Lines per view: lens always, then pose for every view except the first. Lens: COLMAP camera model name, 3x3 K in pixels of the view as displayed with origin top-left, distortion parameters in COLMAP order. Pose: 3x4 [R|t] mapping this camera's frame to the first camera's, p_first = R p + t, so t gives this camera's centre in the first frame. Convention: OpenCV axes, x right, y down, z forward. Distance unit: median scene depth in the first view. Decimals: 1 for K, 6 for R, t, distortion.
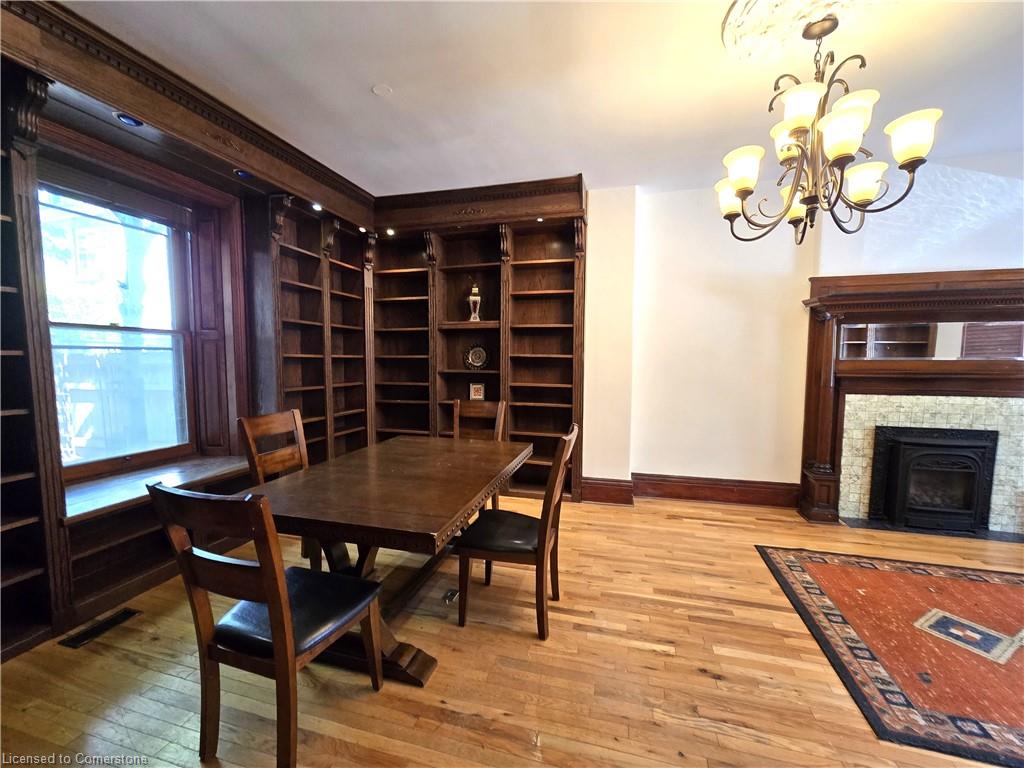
lens RADIAL K [[421.7, 0, 507.9], [0, 421.7, 395.5], [0, 0, 1]] dist [-0.002959, 0.004310]
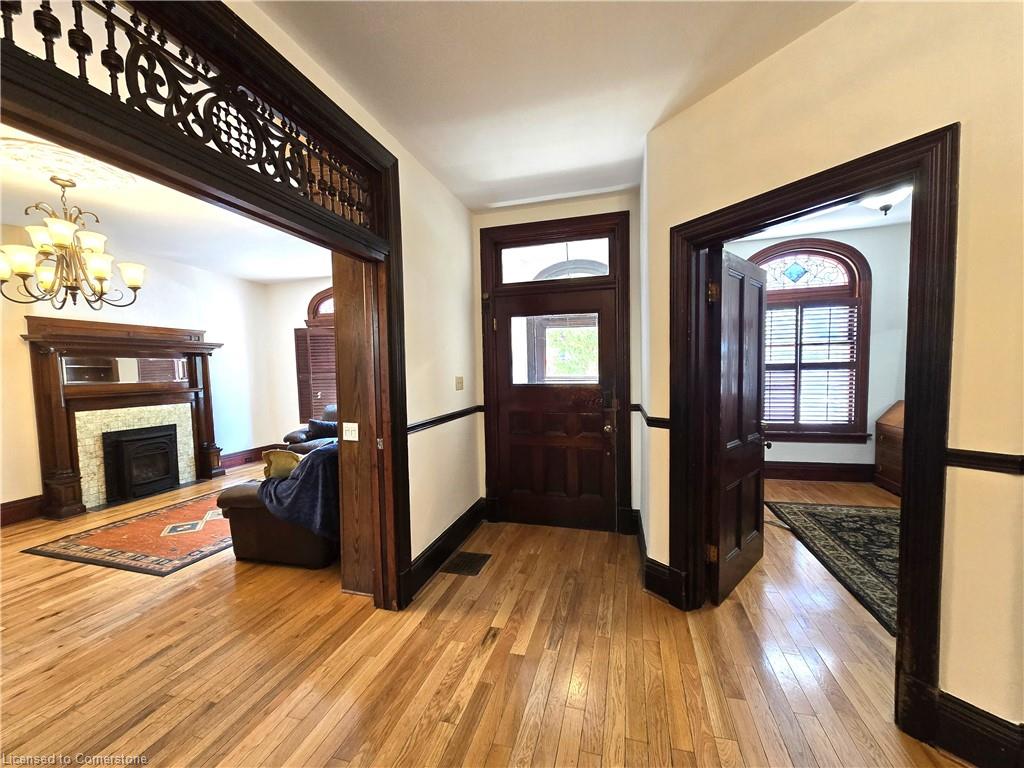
lens RADIAL K [[421.7, 0, 507.9], [0, 421.7, 395.5], [0, 0, 1]] dist [-0.002959, 0.004310]
pose [[0.004116, -0.059574, 0.998215, -0.534783], [0.106871, 0.992533, 0.058794, 0.014578], [-0.994264, 0.106438, 0.010452, -0.366365]]
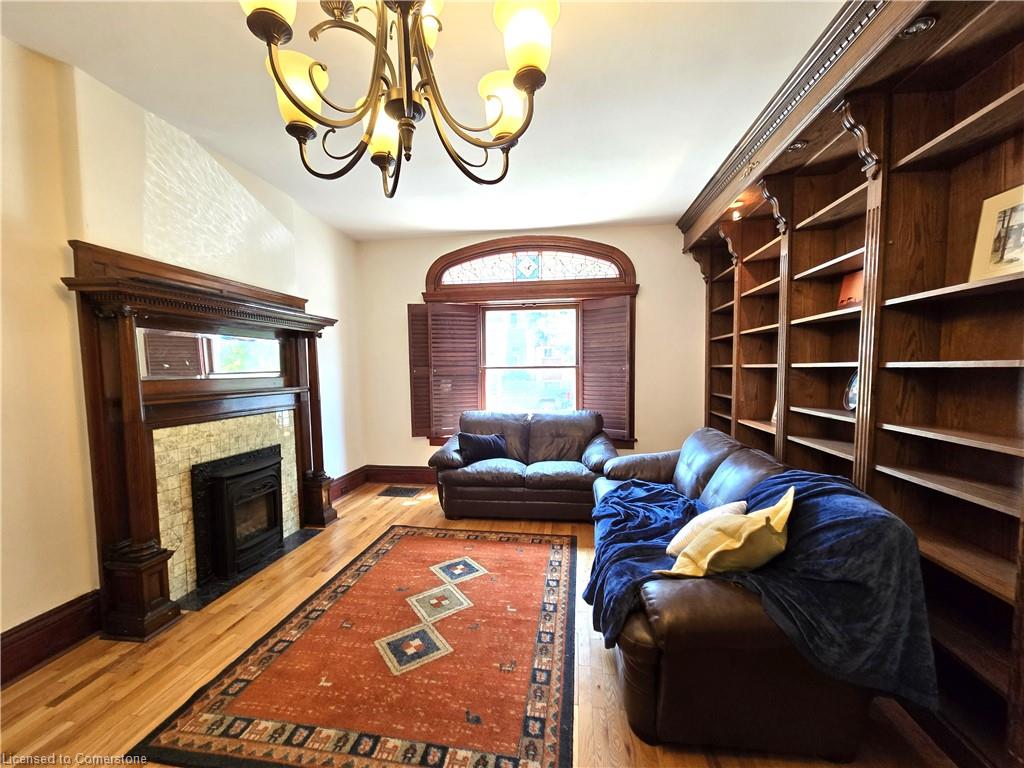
lens RADIAL K [[421.7, 0, 507.9], [0, 421.7, 395.5], [0, 0, 1]] dist [-0.002959, 0.004310]
pose [[-0.128789, -0.062119, 0.989724, 0.060415], [0.095417, 0.992629, 0.074718, -0.064016], [-0.987071, 0.104059, -0.121913, 0.592181]]
